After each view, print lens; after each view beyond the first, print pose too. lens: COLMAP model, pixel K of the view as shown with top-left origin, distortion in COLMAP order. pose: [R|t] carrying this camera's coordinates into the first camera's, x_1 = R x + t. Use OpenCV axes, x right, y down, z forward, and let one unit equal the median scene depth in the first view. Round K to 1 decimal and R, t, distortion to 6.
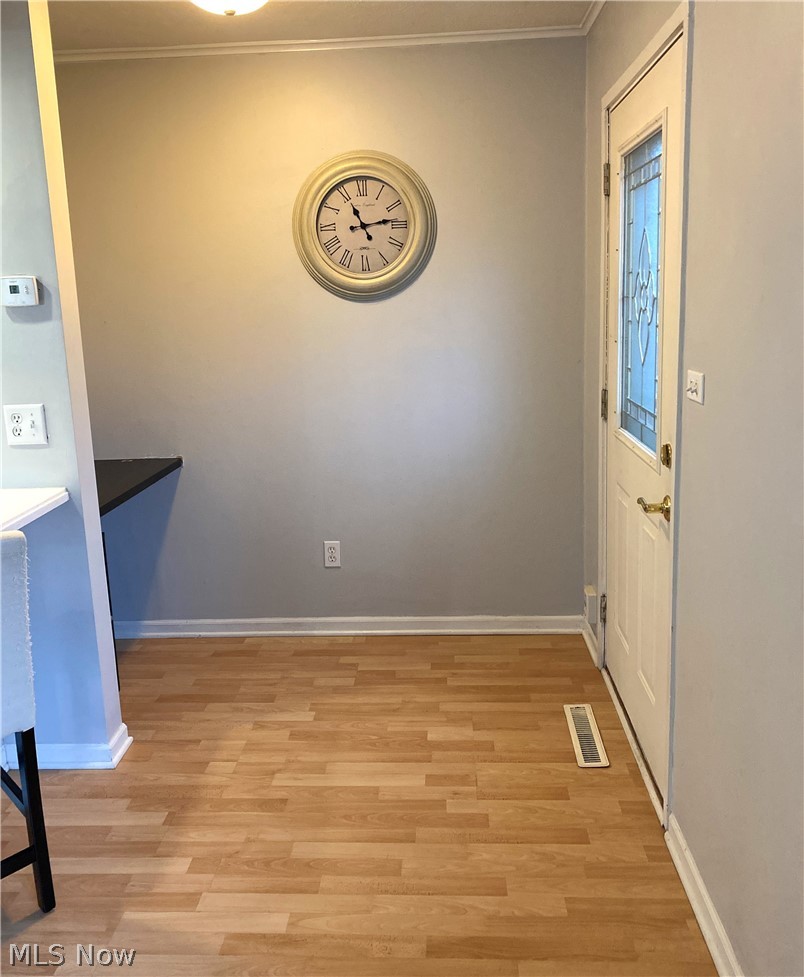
lens RADIAL K [[821.0, 0, 409.4], [0, 821.0, 437.6], [0, 0, 1]] dist [0.008013, -0.003394]
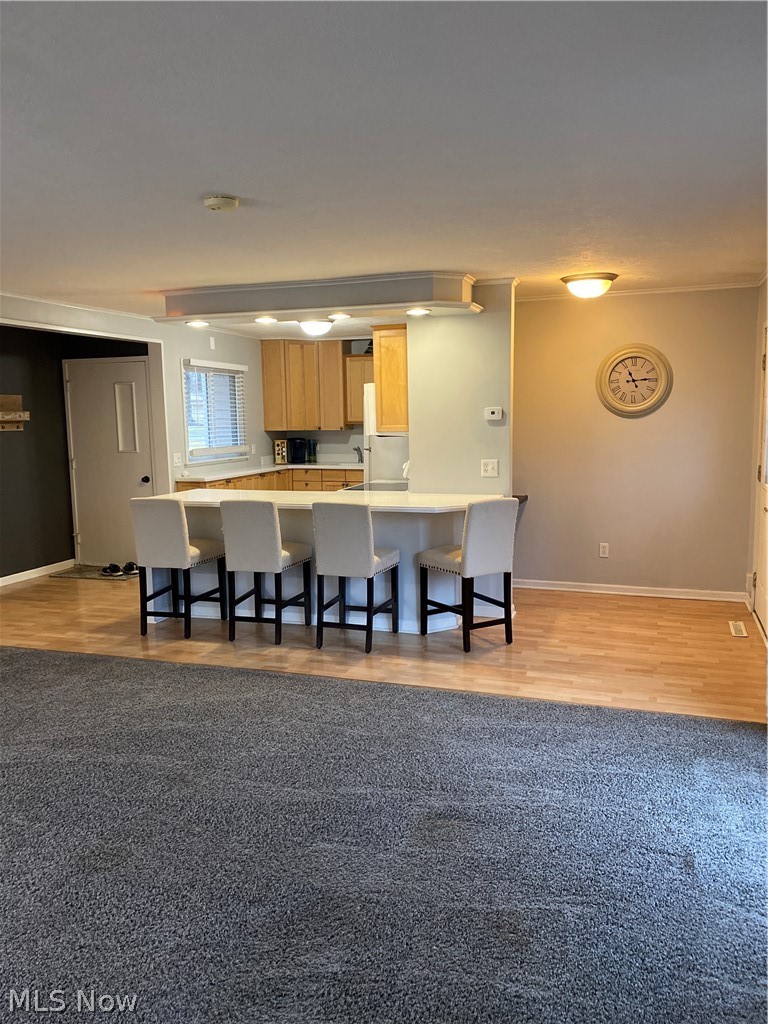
lens RADIAL K [[782.6, 0, 387.0], [0, 782.6, 510.0], [0, 0, 1]] dist [0.066970, -0.142286]
pose [[0.959692, 0.053168, -0.275978, -0.111818], [-0.063223, 0.997616, -0.027657, 0.186442], [0.273850, 0.043990, 0.960766, -1.266558]]
